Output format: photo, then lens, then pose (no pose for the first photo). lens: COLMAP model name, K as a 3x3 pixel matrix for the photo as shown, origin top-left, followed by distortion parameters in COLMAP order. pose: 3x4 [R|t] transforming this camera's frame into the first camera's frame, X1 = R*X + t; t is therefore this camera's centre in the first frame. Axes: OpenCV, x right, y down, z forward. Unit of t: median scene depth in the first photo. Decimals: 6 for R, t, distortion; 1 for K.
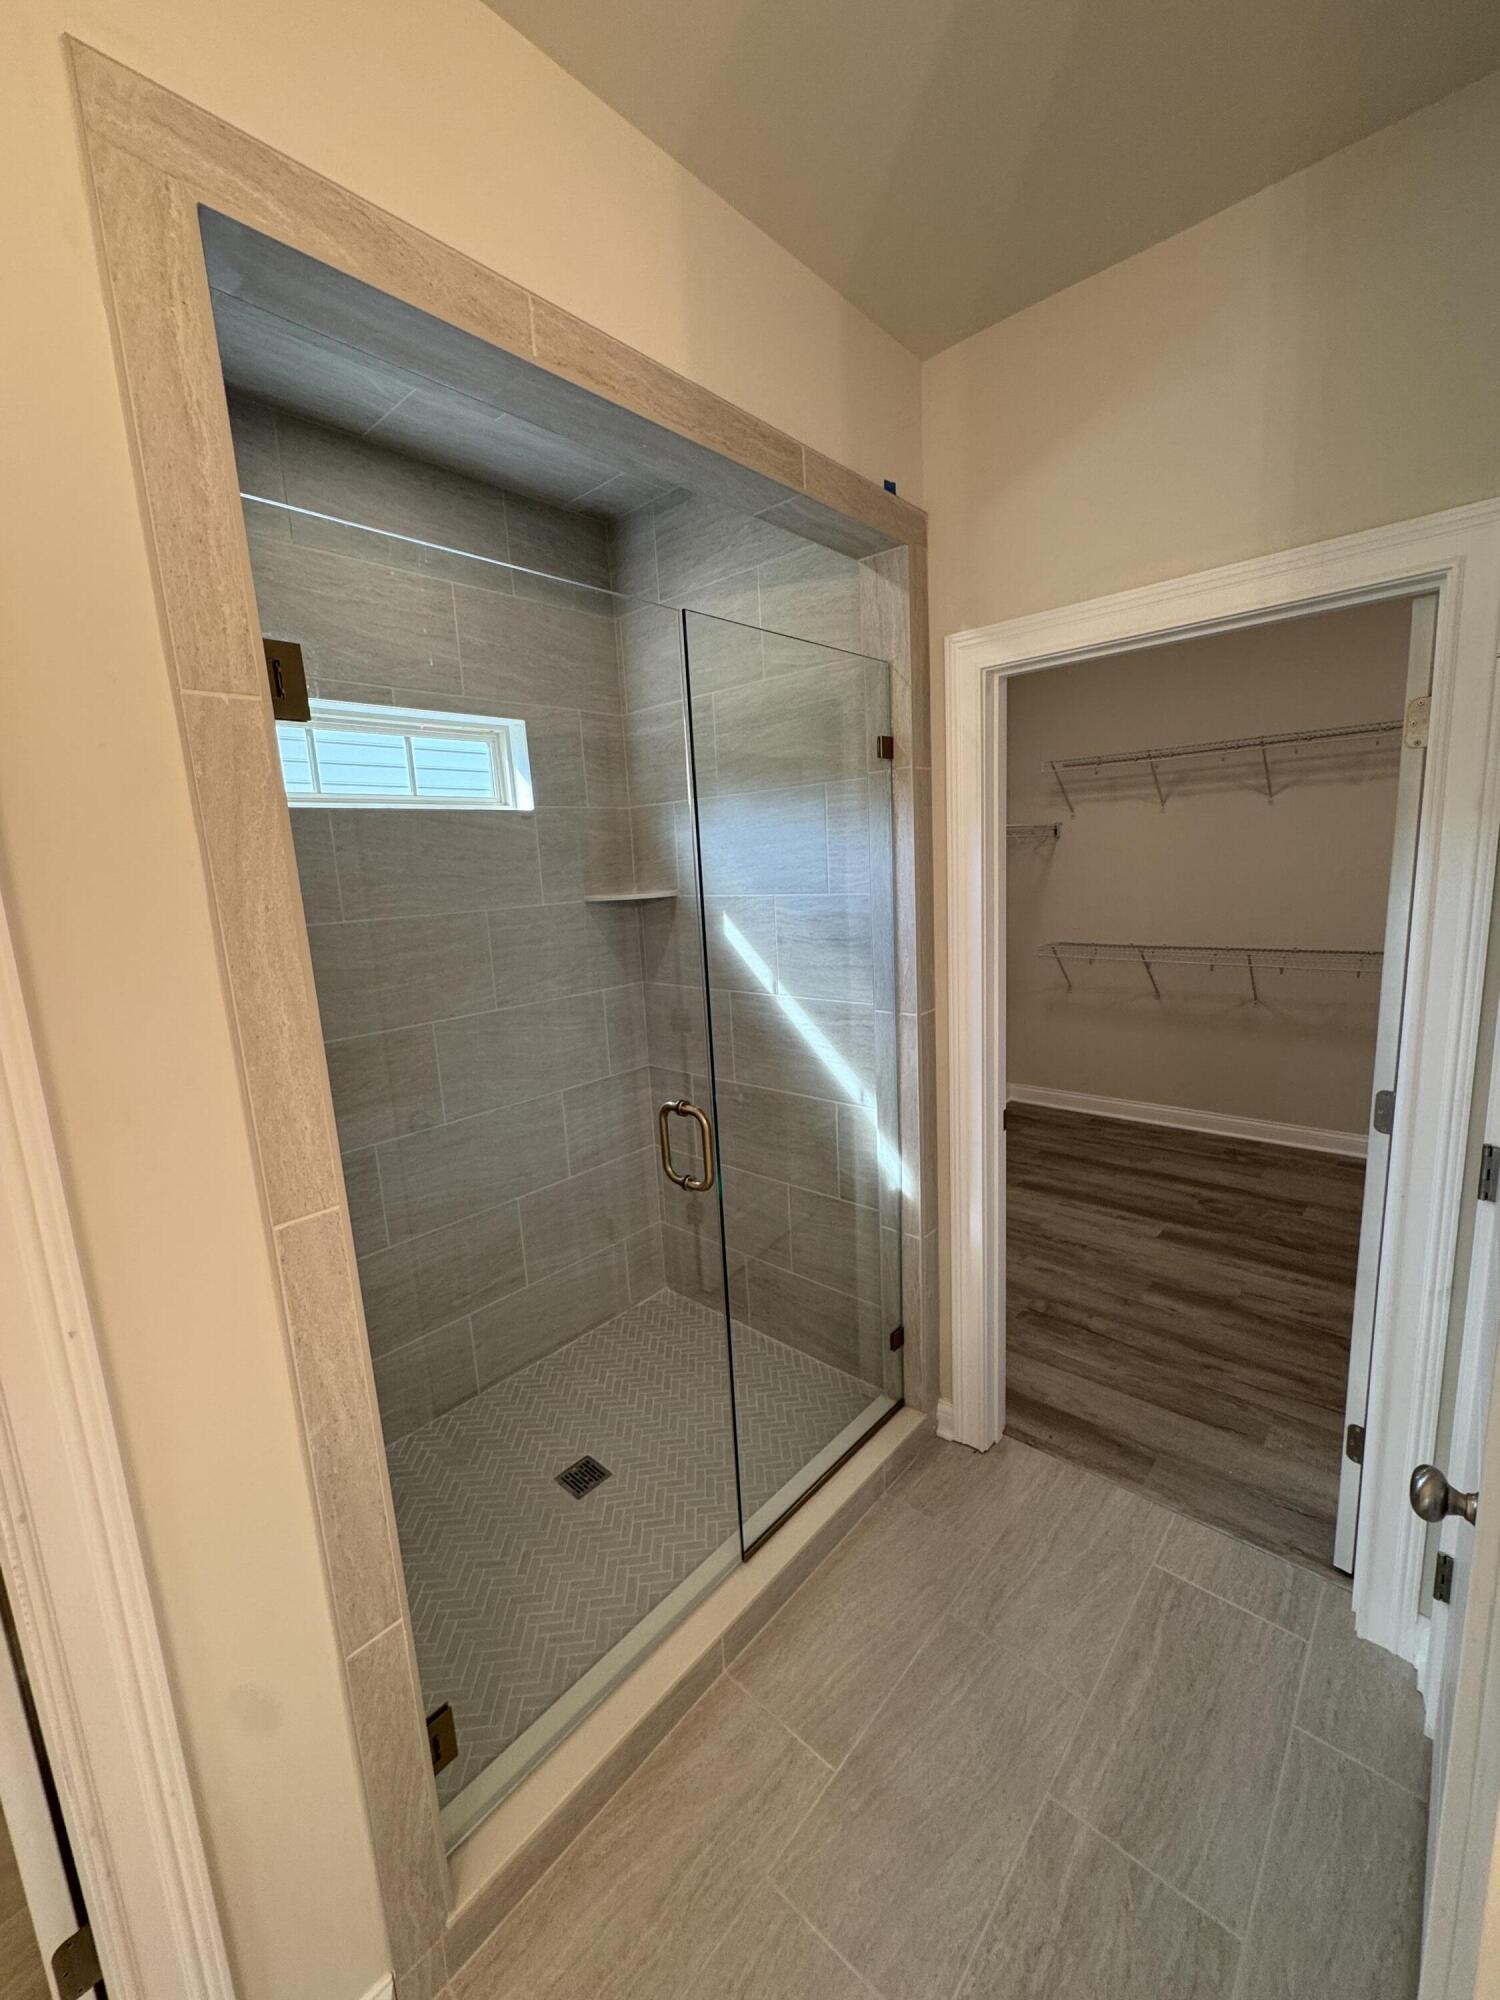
lens RADIAL K [[801.6, 0, 756.6], [0, 801.6, 1002.5], [0, 0, 1]] dist [0.000459, -0.000766]
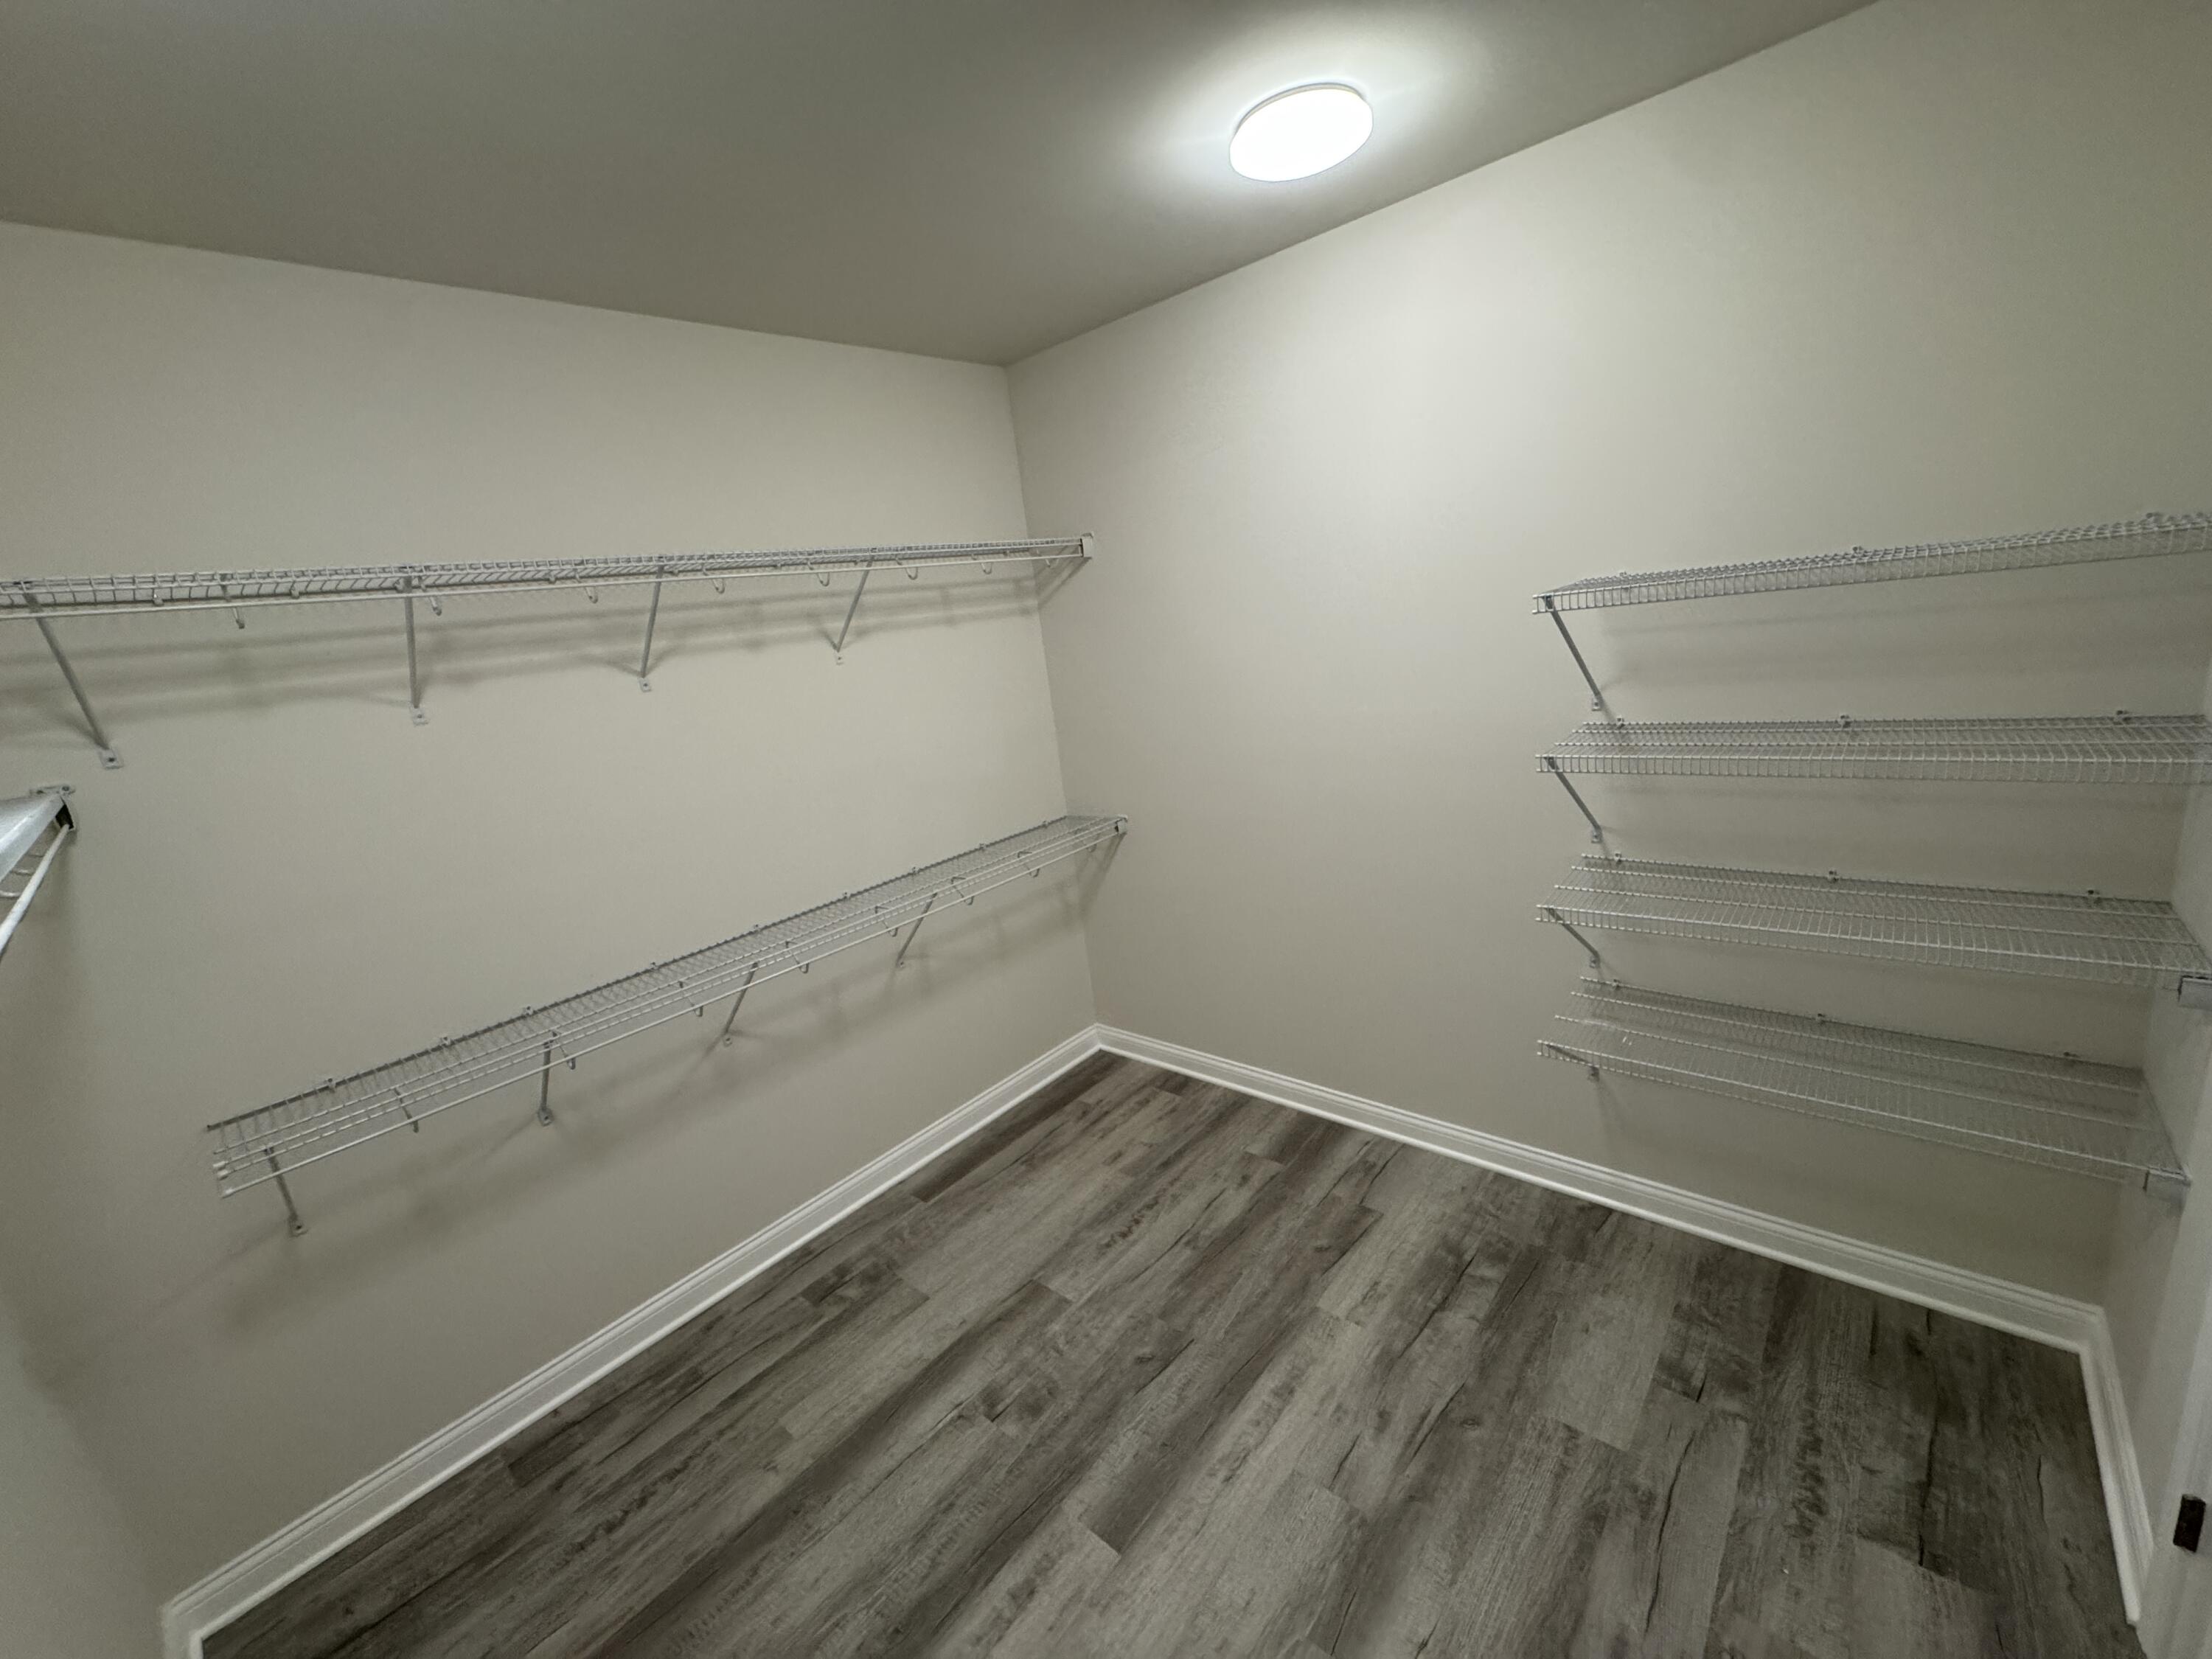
lens RADIAL K [[886.5, 0, 1109.3], [0, 886.5, 837.3], [0, 0, 1]] dist [0.000459, -0.000766]
pose [[0.009721, -0.197102, 0.980335, 0.051255], [0.298038, 0.936393, 0.185312, -0.172970], [-0.954504, 0.290376, 0.067847, 0.694410]]
